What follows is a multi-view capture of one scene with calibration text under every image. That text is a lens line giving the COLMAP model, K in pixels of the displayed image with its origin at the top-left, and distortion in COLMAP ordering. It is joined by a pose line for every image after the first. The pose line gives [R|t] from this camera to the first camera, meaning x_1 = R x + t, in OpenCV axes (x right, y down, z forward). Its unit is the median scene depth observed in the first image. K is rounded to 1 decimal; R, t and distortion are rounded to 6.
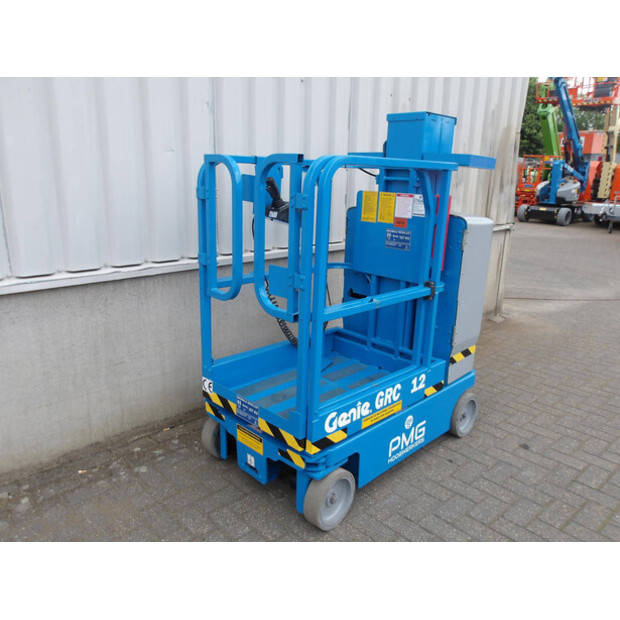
lens RADIAL K [[503.9, 0, 309.5], [0, 503.9, 308.0], [0, 0, 1]] dist [0.003033, 0.010922]
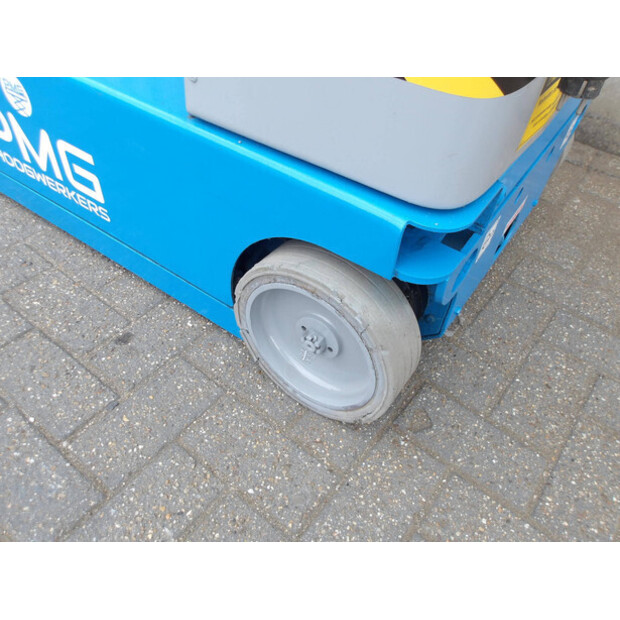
lens RADIAL K [[503.9, 0, 308.8], [0, 503.9, 310.2], [0, 0, 1]] dist [0.003033, 0.010922]
pose [[0.178996, 0.707153, -0.684029, 0.527987], [-0.327065, 0.698485, 0.636512, 0.061187], [0.927895, 0.109789, 0.356311, 1.051596]]
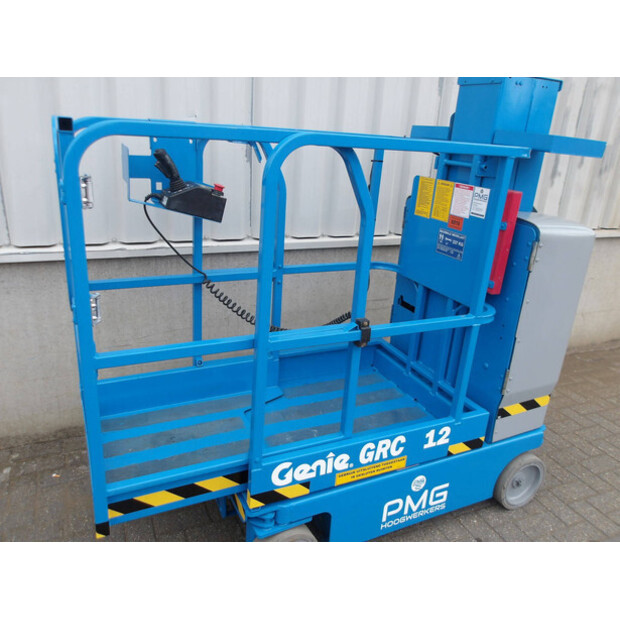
lens RADIAL K [[503.9, 0, 312.3], [0, 503.9, 307.7], [0, 0, 1]] dist [0.003033, 0.010922]
pose [[0.945711, 0.139897, -0.293361, 0.227986], [-0.122559, 0.989488, 0.076770, -0.078121], [0.301017, -0.036648, 0.952914, 0.219272]]
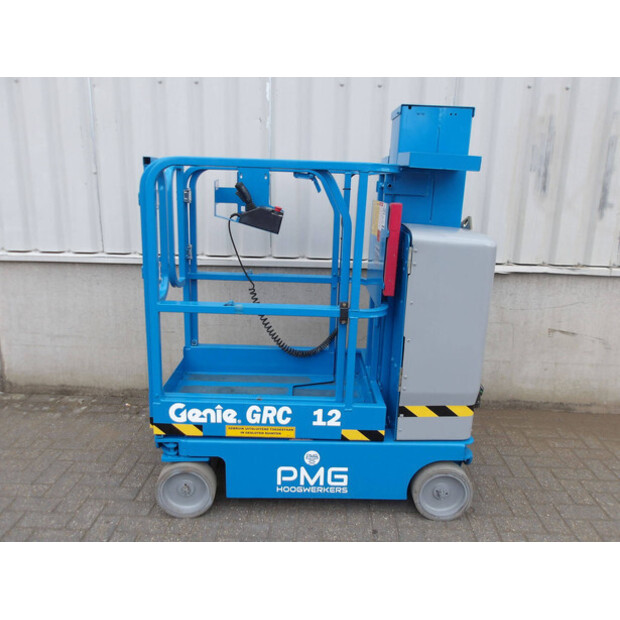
lens RADIAL K [[503.9, 0, 315.2], [0, 503.9, 308.6], [0, 0, 1]] dist [0.003033, 0.010922]
pose [[0.718663, 0.161142, -0.676430, 0.738976], [-0.191992, 0.980947, 0.029707, -0.054638], [0.668329, 0.108520, 0.735908, 0.323332]]
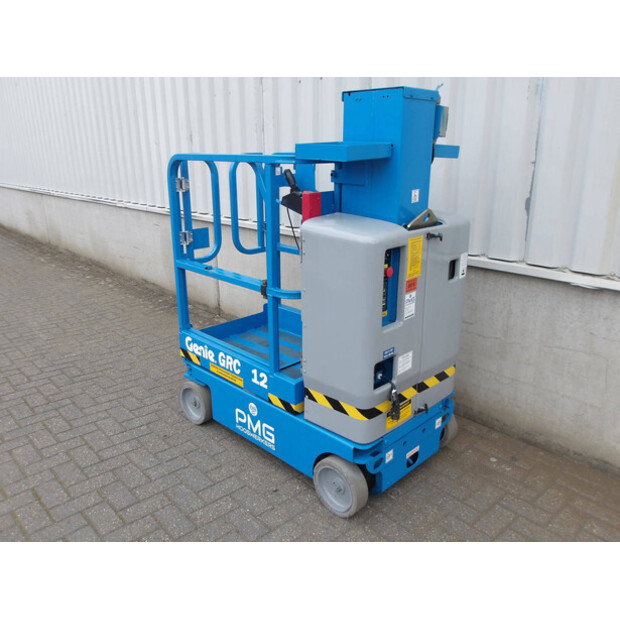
lens RADIAL K [[503.9, 0, 313.7], [0, 503.9, 309.6], [0, 0, 1]] dist [0.003033, 0.010922]
pose [[0.011936, 0.275132, -0.961332, 1.110319], [-0.264426, 0.928044, 0.262322, -0.259812], [0.964332, 0.251071, 0.083829, 0.963621]]
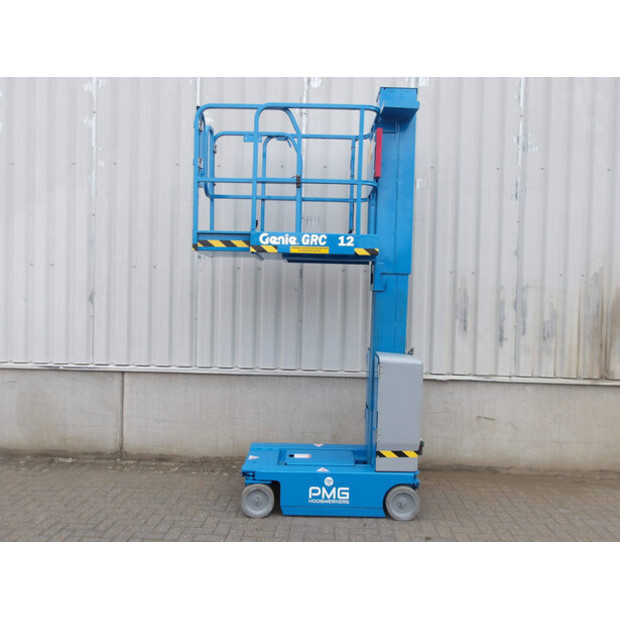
lens RADIAL K [[503.9, 0, 316.5], [0, 503.9, 310.3], [0, 0, 1]] dist [0.003033, 0.010922]
pose [[0.716517, 0.008906, -0.697513, 1.238863], [-0.194624, 0.962764, -0.187633, 0.014496], [0.669870, 0.270195, 0.691570, -0.253674]]
